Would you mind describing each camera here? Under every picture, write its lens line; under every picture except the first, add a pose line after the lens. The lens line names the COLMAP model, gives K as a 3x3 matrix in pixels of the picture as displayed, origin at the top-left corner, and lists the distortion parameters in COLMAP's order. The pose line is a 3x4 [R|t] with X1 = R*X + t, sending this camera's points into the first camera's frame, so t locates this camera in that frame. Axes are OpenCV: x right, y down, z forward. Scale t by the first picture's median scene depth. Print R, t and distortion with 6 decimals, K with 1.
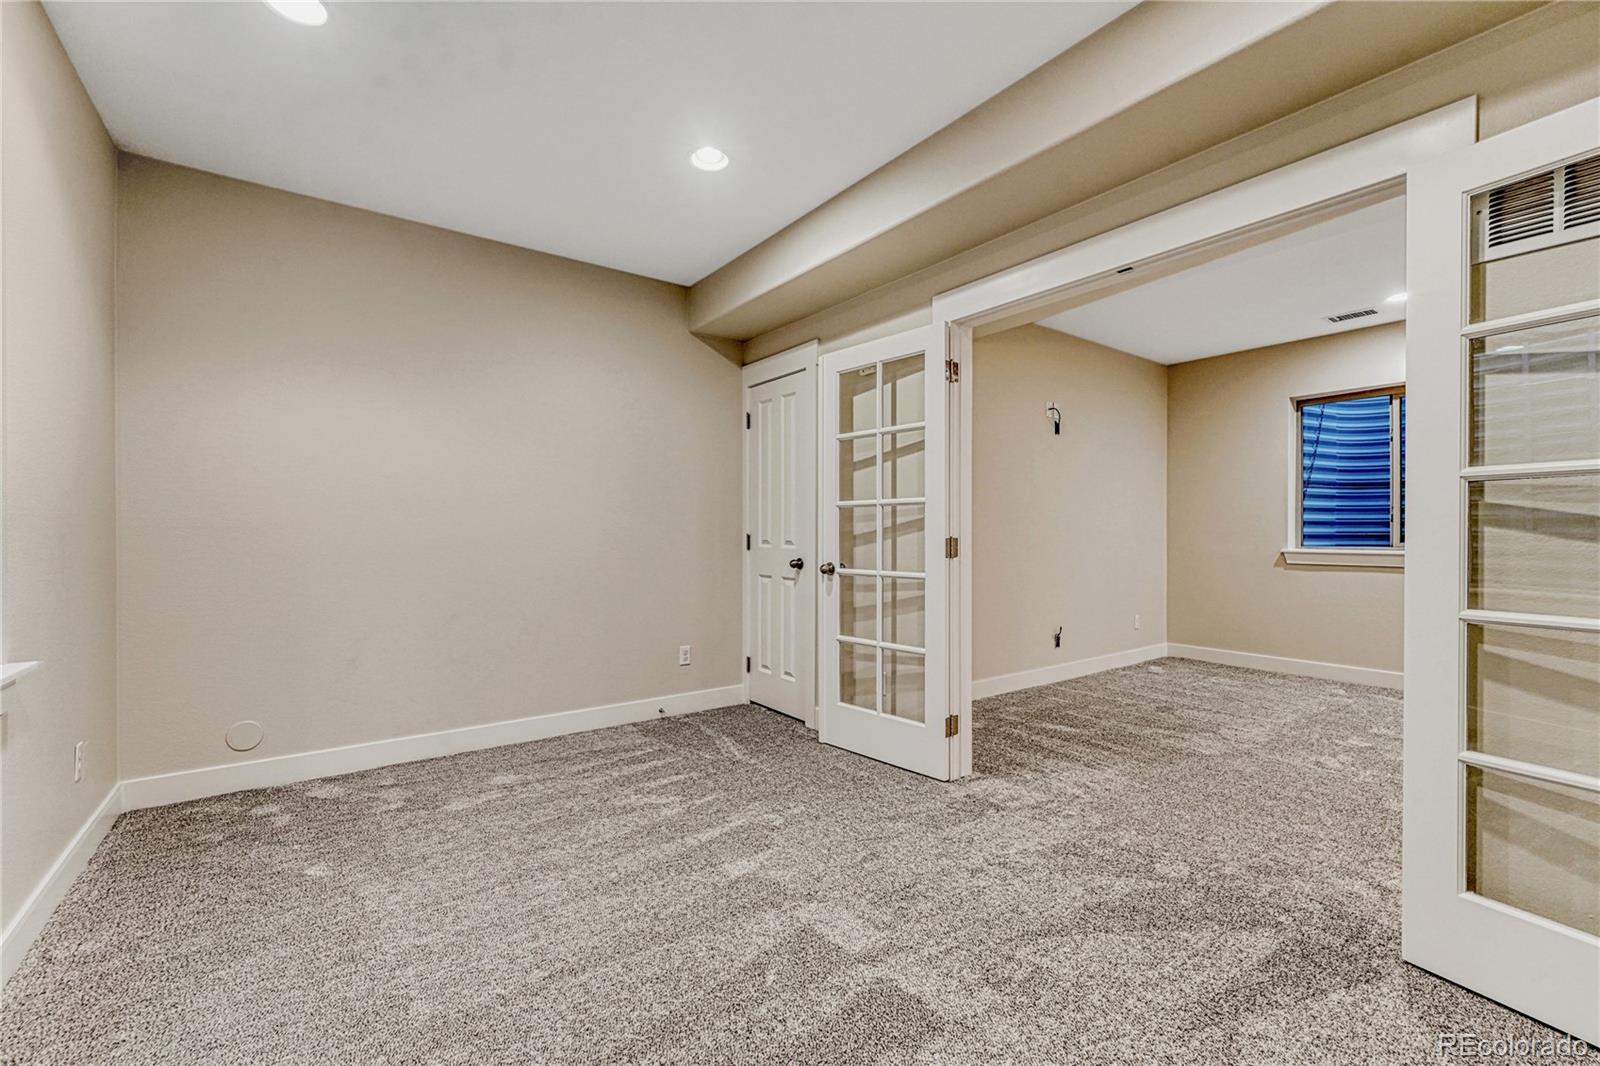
lens RADIAL K [[675.8, 0, 791.1], [0, 675.8, 525.5], [0, 0, 1]] dist [-0.006765, -0.000217]
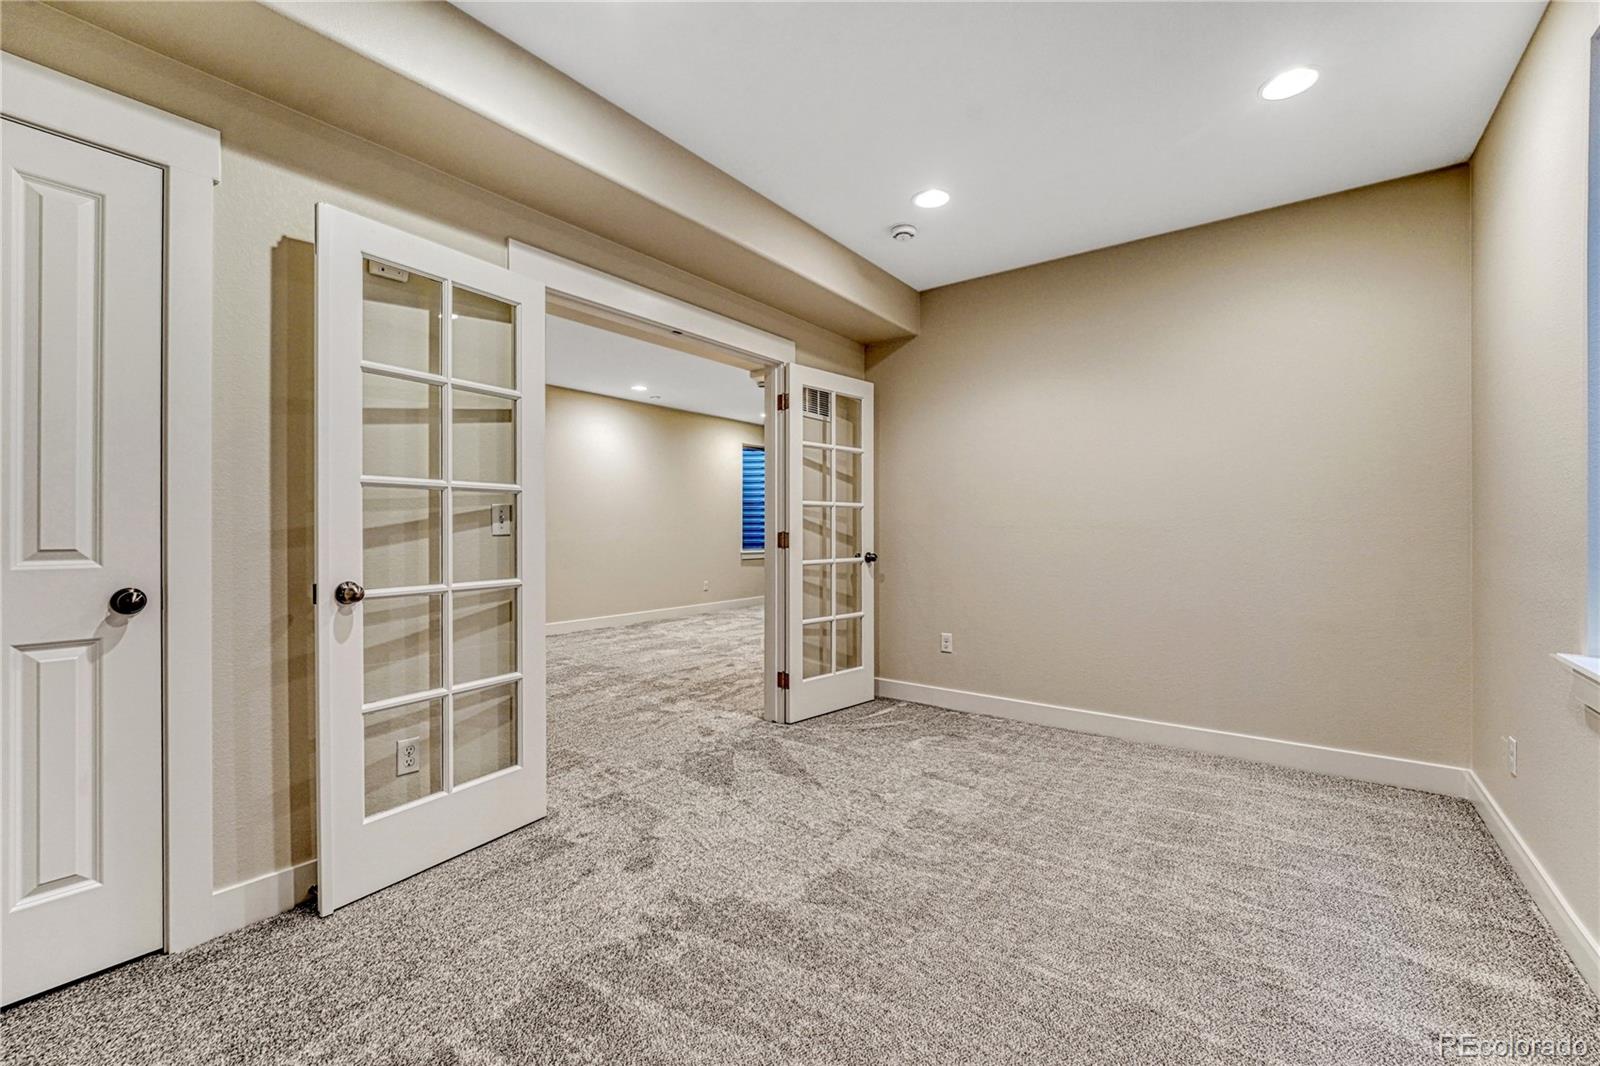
lens RADIAL K [[675.8, 0, 791.1], [0, 675.8, 525.5], [0, 0, 1]] dist [-0.006765, -0.000217]
pose [[-0.297729, 0.000989, 0.954650, -0.937025], [-0.010610, 0.999934, -0.004345, 0.007802], [-0.954592, -0.011423, -0.297698, 1.296443]]
